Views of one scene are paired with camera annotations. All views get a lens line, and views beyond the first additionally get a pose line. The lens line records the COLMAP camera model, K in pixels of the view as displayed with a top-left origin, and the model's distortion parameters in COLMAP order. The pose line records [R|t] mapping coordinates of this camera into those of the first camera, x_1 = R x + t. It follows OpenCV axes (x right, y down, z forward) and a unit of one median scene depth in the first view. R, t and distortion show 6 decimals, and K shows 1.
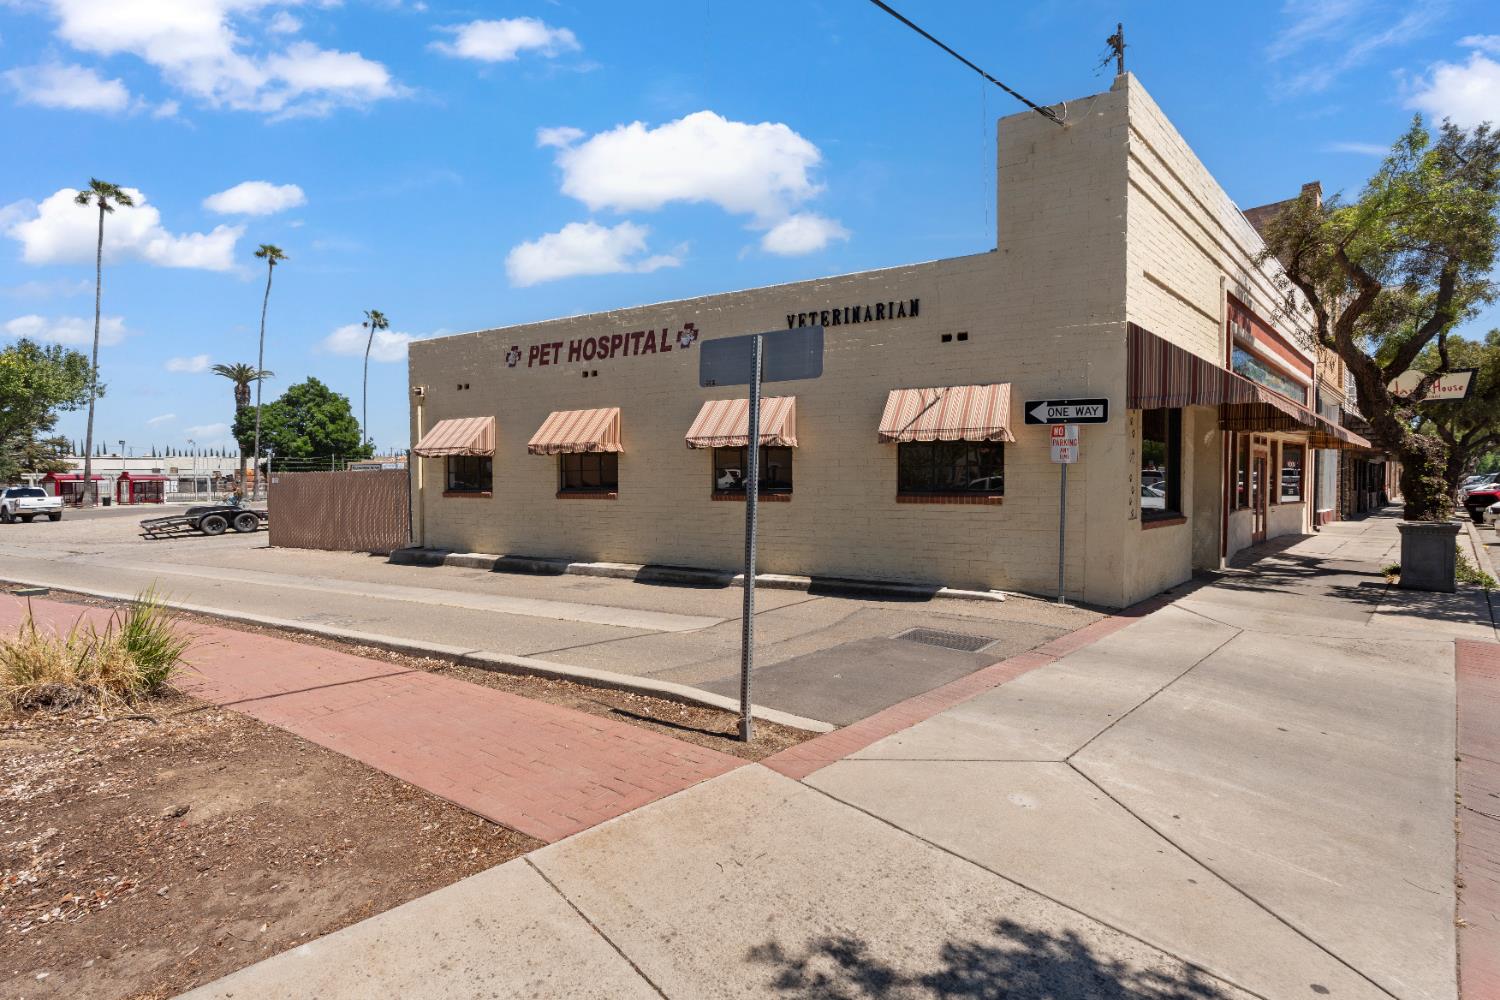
lens RADIAL K [[649.6, 0, 751.3], [0, 649.6, 496.4], [0, 0, 1]] dist [-0.007285, 0.000200]
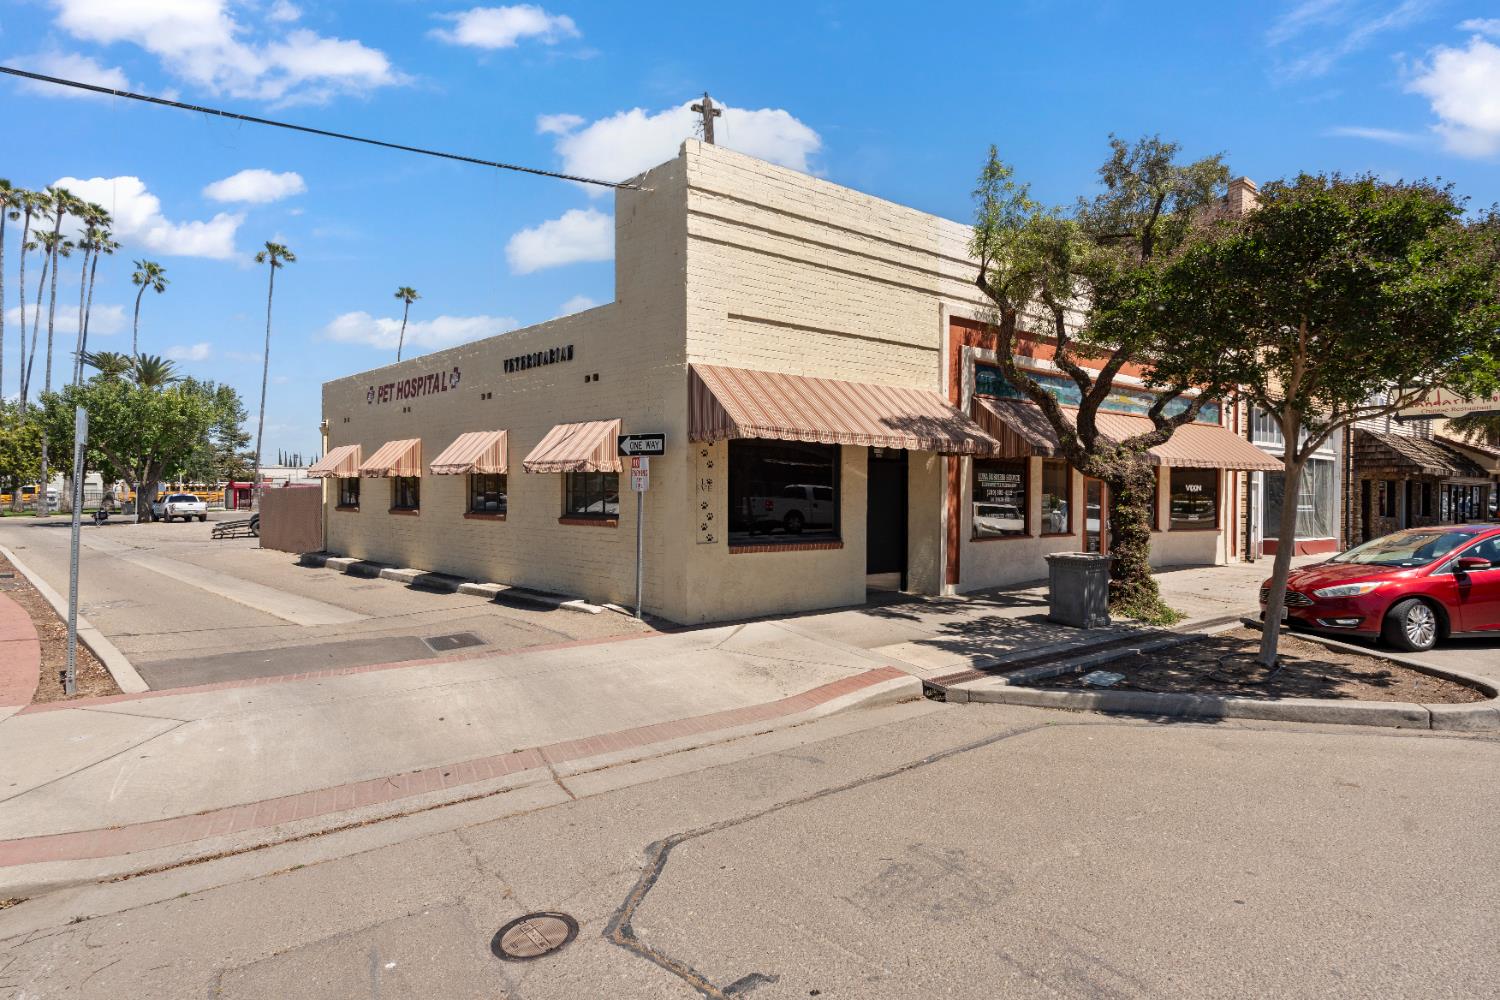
lens RADIAL K [[649.6, 0, 751.3], [0, 649.6, 496.4], [0, 0, 1]] dist [-0.007285, 0.000200]
pose [[0.979654, 0.010801, -0.200401, 0.660068], [-0.014400, 0.999760, -0.016511, -0.020179], [0.200174, 0.019061, 0.979575, -0.036885]]
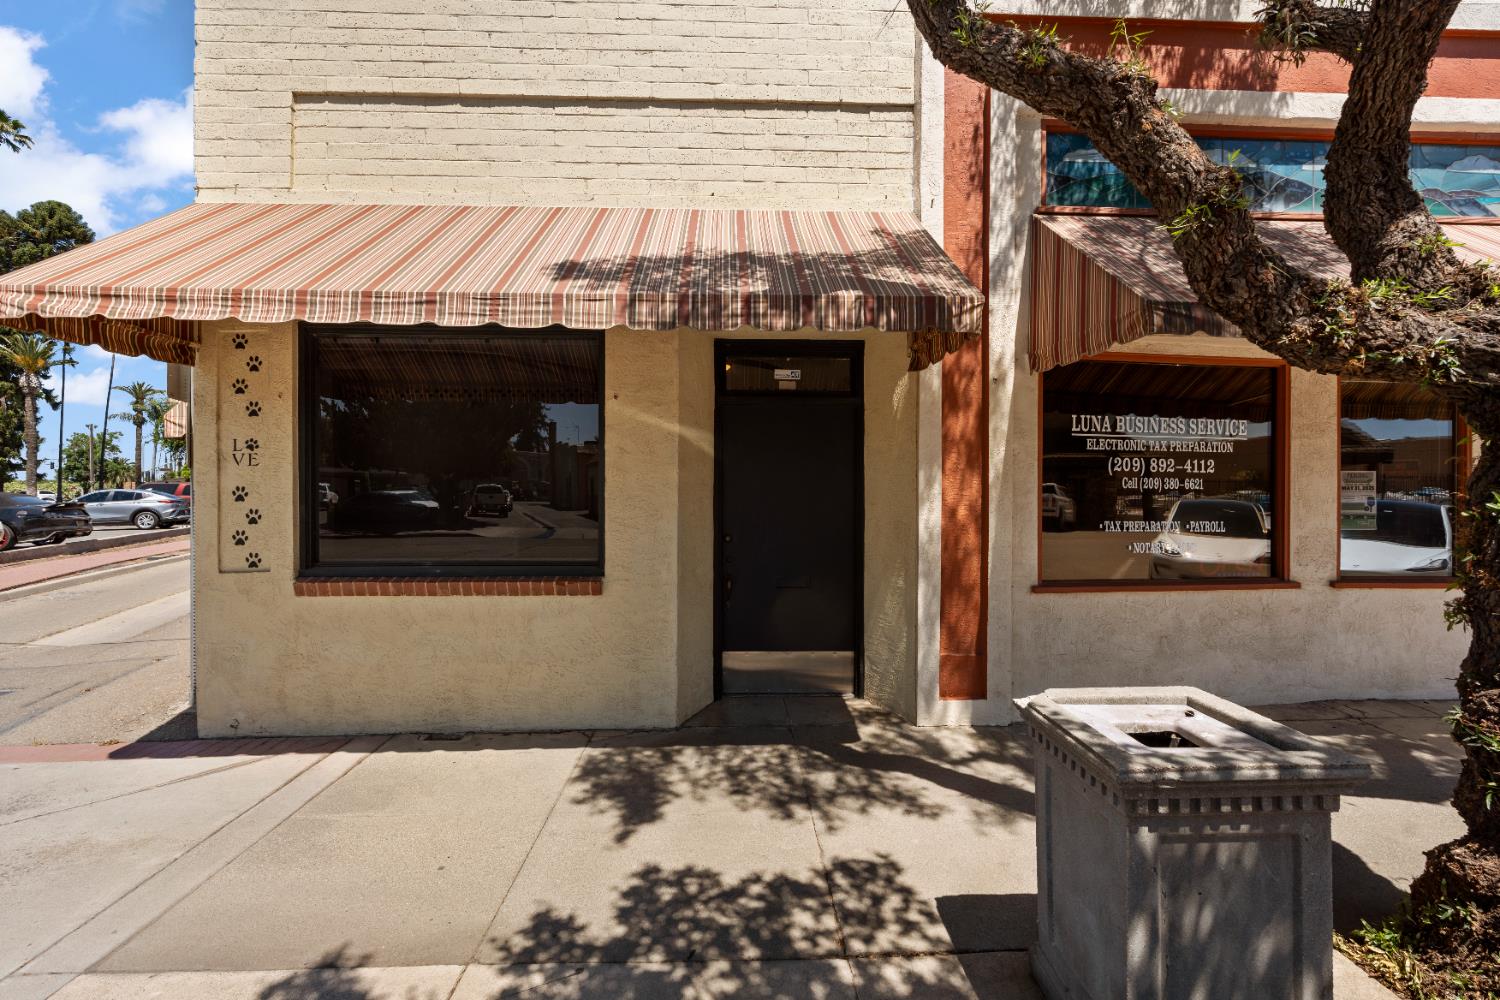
lens RADIAL K [[649.6, 0, 751.3], [0, 649.6, 496.4], [0, 0, 1]] dist [-0.007285, 0.000200]
pose [[0.756188, 0.010356, -0.654272, 0.935314], [-0.019740, 0.999781, -0.006991, -0.023215], [0.654056, 0.018202, 0.756227, 0.655199]]
